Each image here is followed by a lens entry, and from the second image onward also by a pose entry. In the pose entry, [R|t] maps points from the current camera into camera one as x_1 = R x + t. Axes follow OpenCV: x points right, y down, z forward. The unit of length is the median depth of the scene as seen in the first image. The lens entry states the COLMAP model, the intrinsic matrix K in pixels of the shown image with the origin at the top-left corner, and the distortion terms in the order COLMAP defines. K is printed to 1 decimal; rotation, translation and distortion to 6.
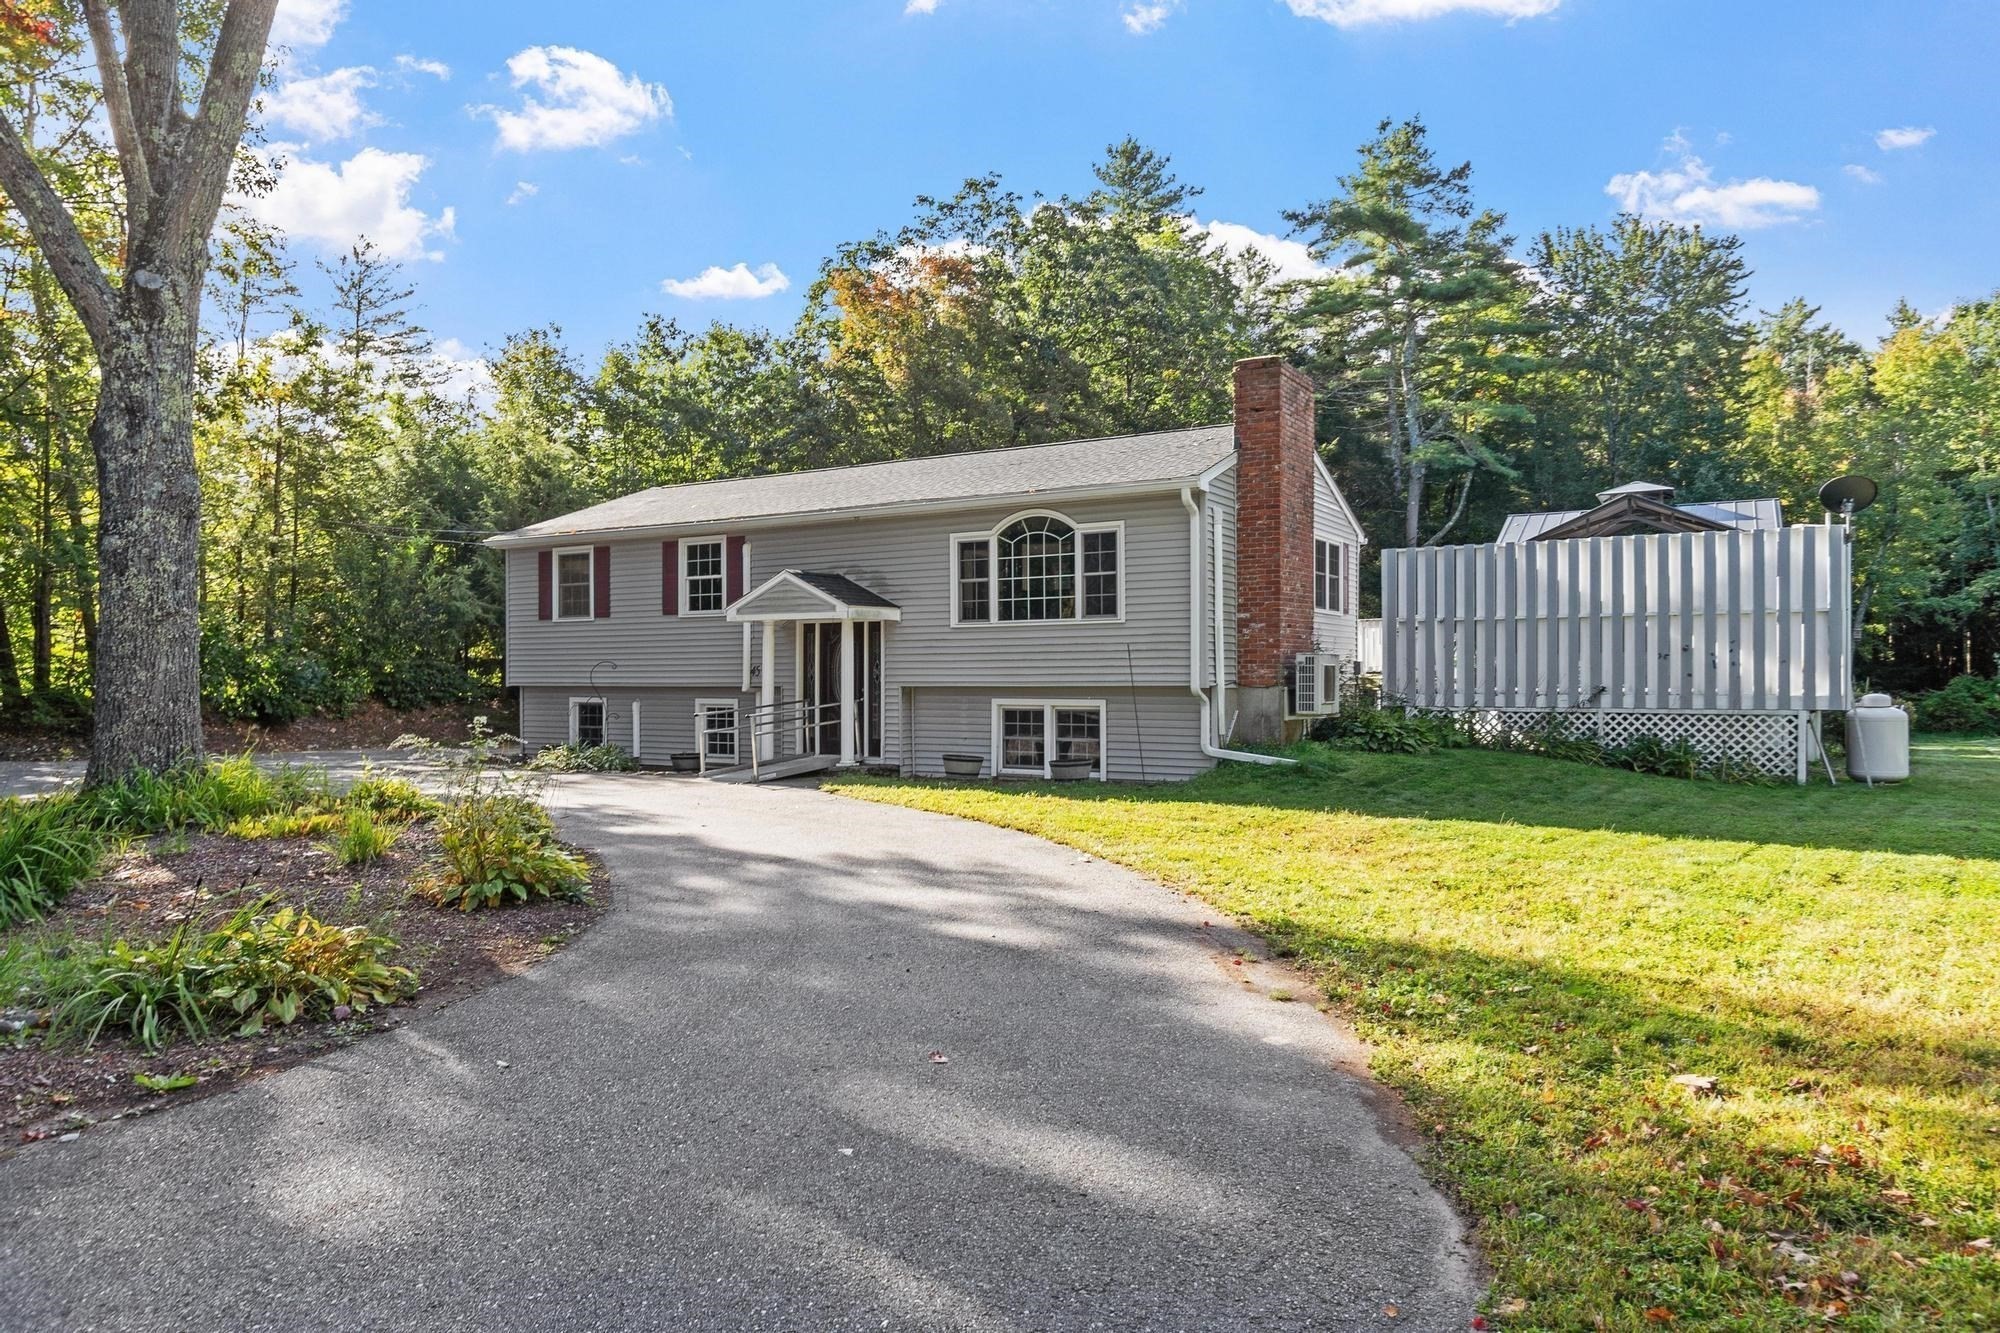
lens RADIAL K [[1194.4, 0, 1005.4], [0, 1194.4, 675.4], [0, 0, 1]] dist [0.002300, 0.000059]
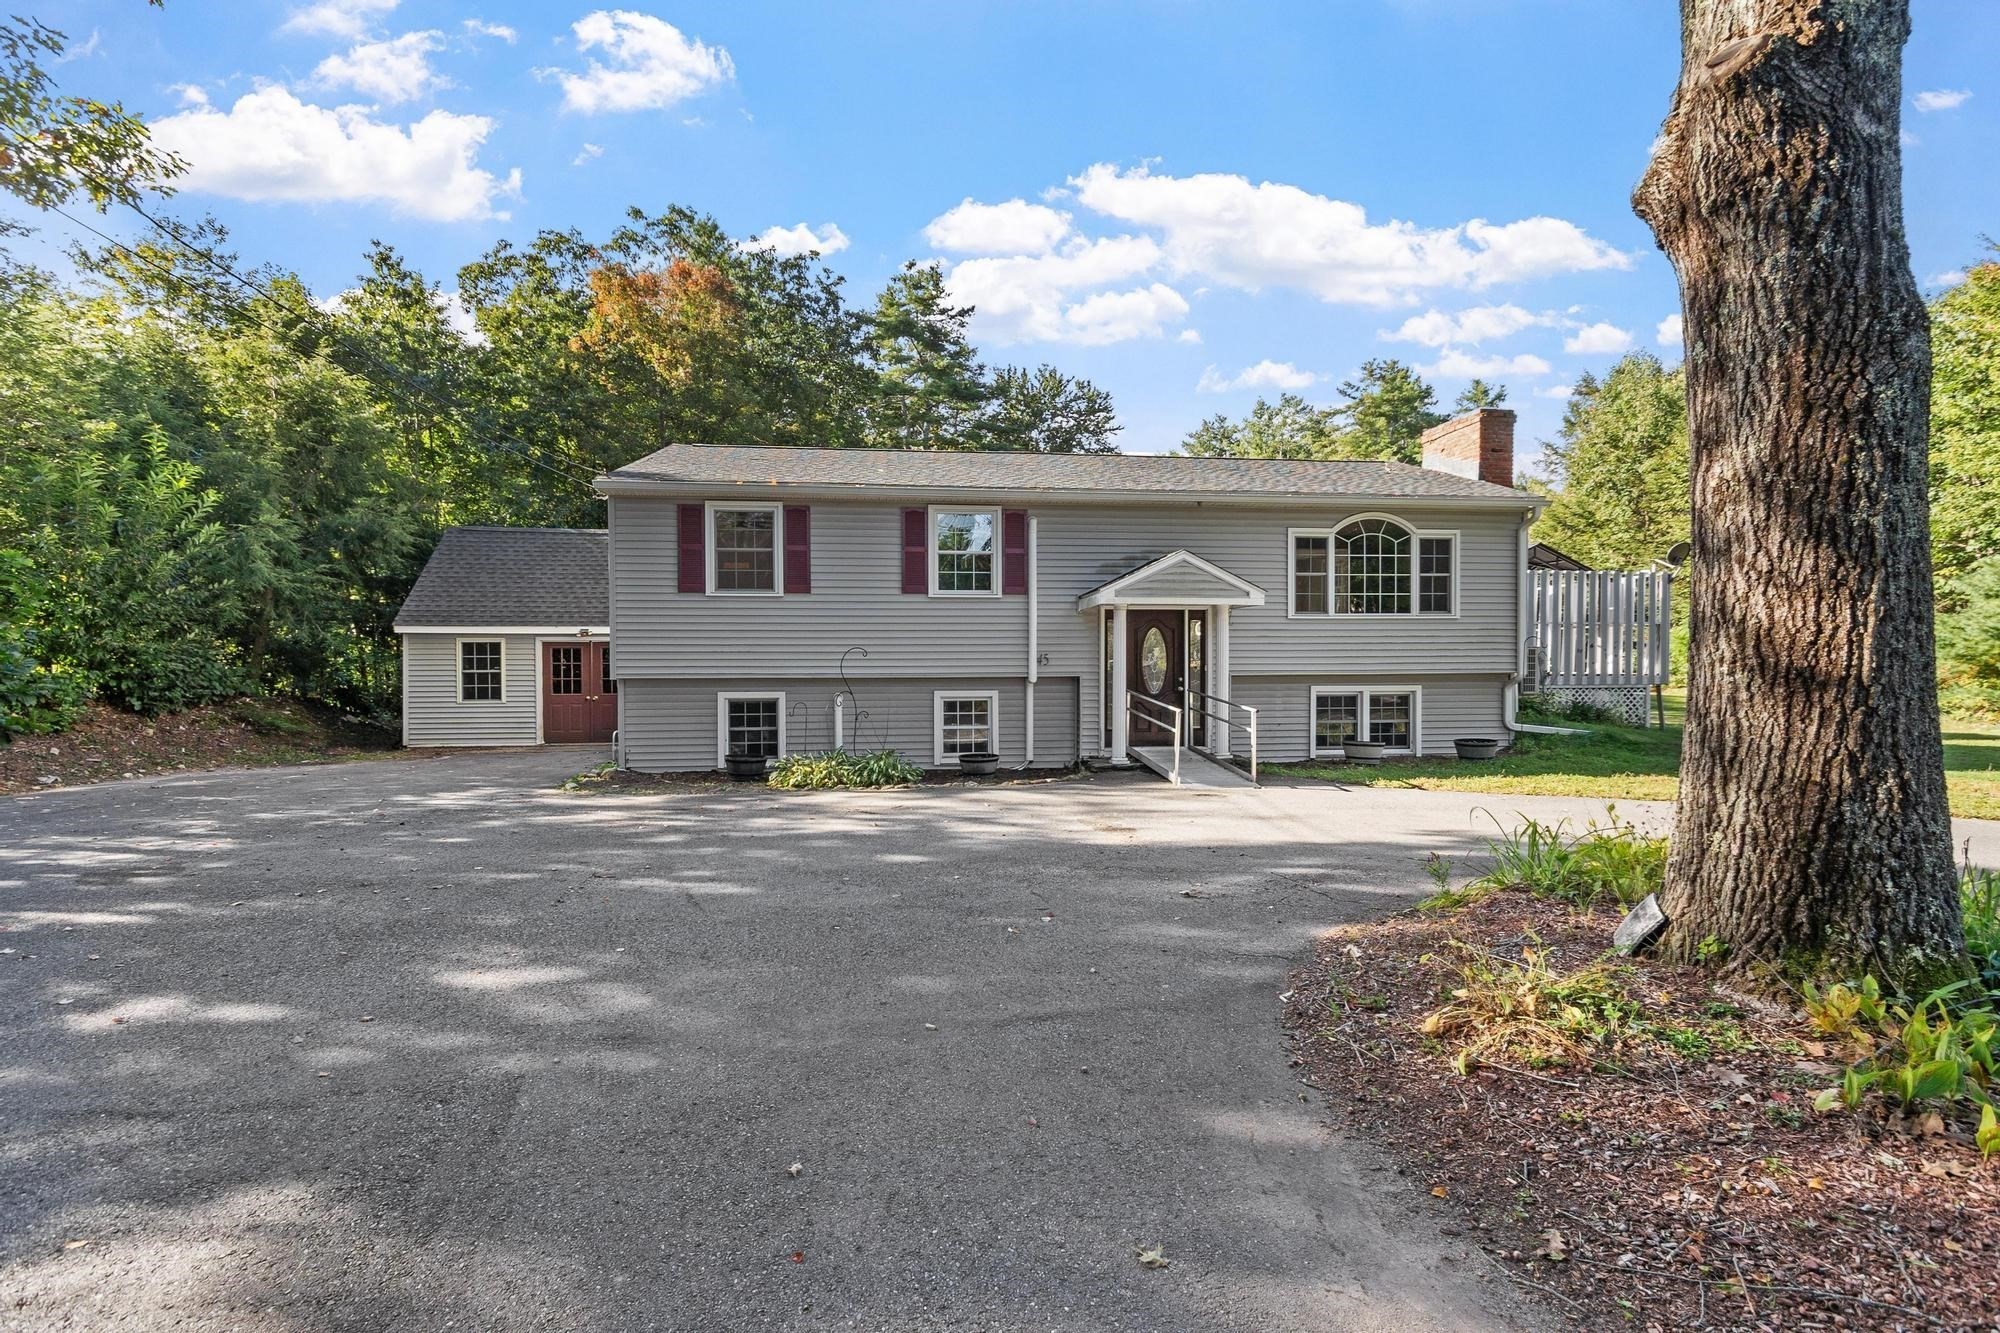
lens RADIAL K [[873.9, 0, 1001.2], [0, 873.9, 672.4], [0, 0, 1]] dist [0.000071, 0.000258]
pose [[0.807126, -0.001353, 0.590378, -0.708527], [0.001311, 0.999999, 0.000499, 0.006629], [-0.590378, 0.000371, 0.807127, 0.541039]]
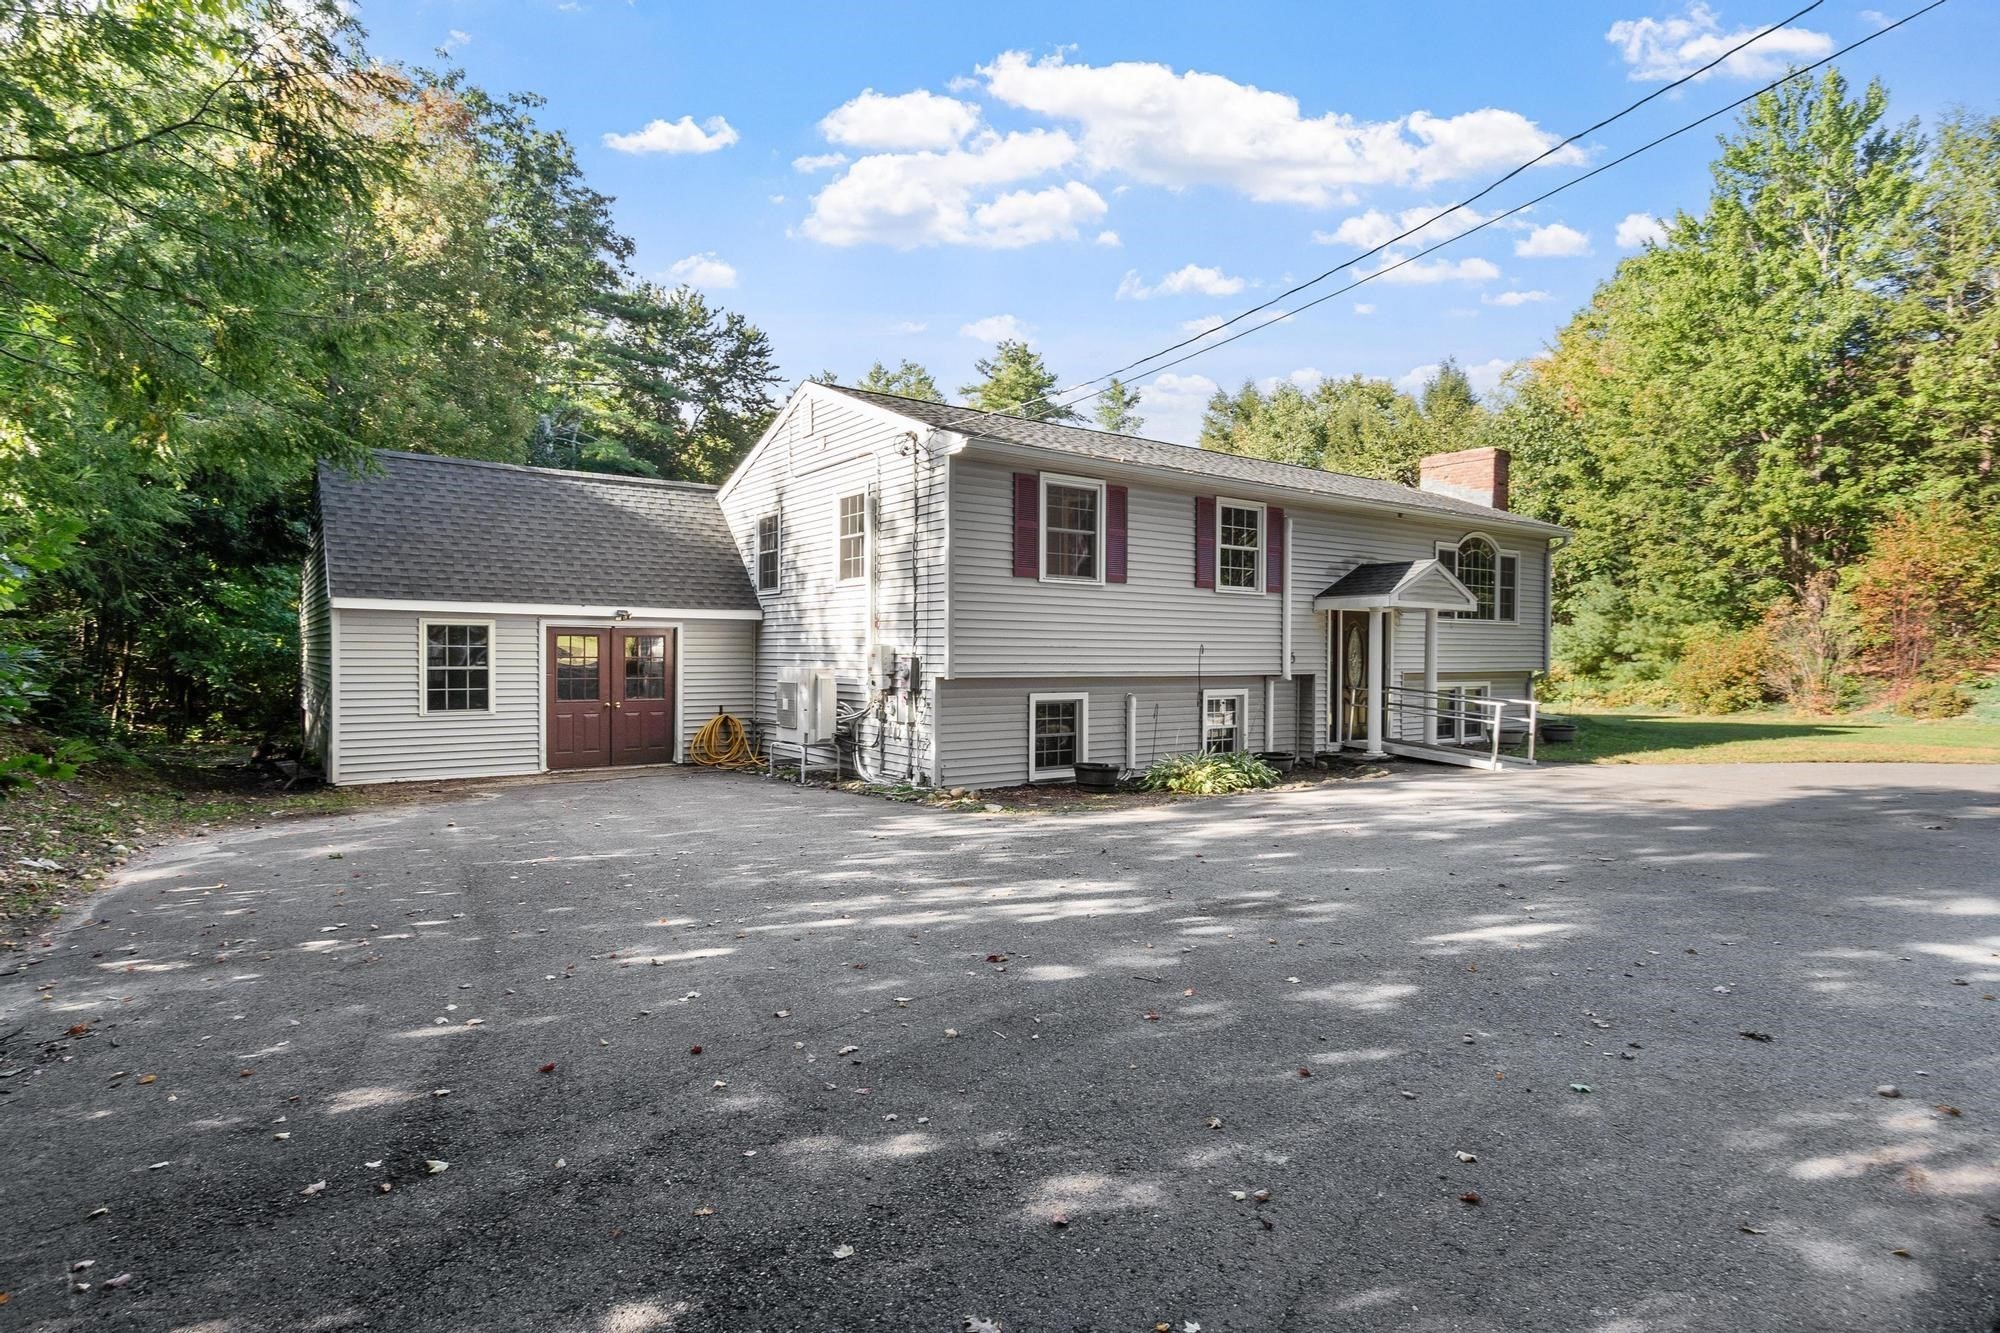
lens RADIAL K [[1040.3, 0, 993.7], [0, 1040.3, 669.3], [0, 0, 1]] dist [-0.005264, 0.000015]
pose [[0.410503, -0.002473, 0.911856, -1.168783], [-0.000073, 0.999996, 0.002745, 0.003857], [-0.911859, -0.001194, 0.410502, 0.992598]]
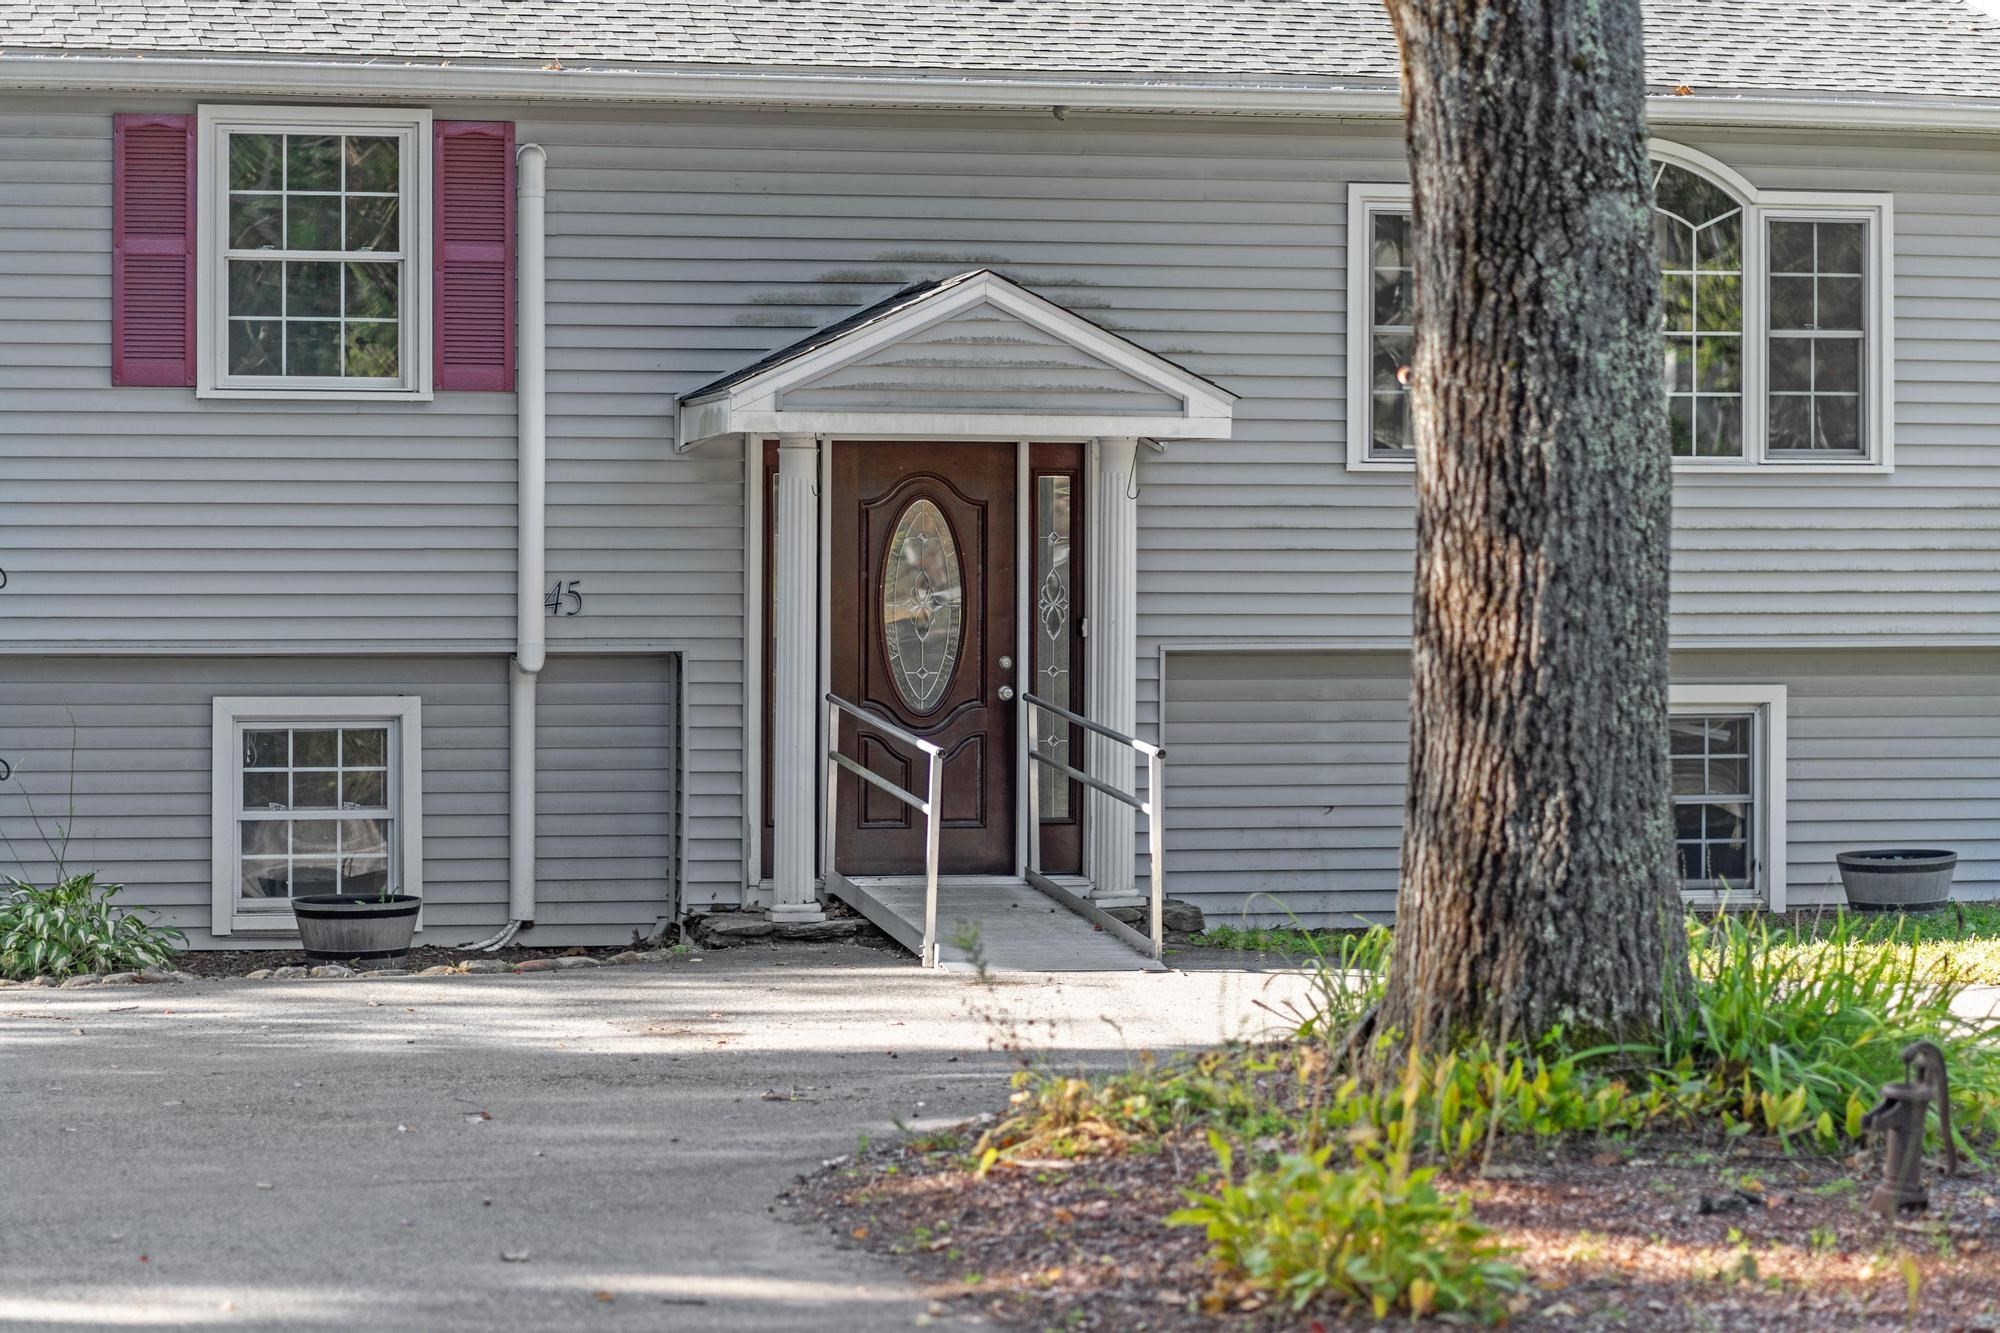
lens RADIAL K [[4986.0, 0, 997.6], [0, 4986.0, 667.1], [0, 0, 1]] dist [0.057474, 0.000000]
pose [[0.745563, -0.005204, 0.666415, -1.049757], [-0.004202, 0.999913, 0.012509, -0.002738], [-0.666422, -0.012126, 0.745476, 0.039318]]
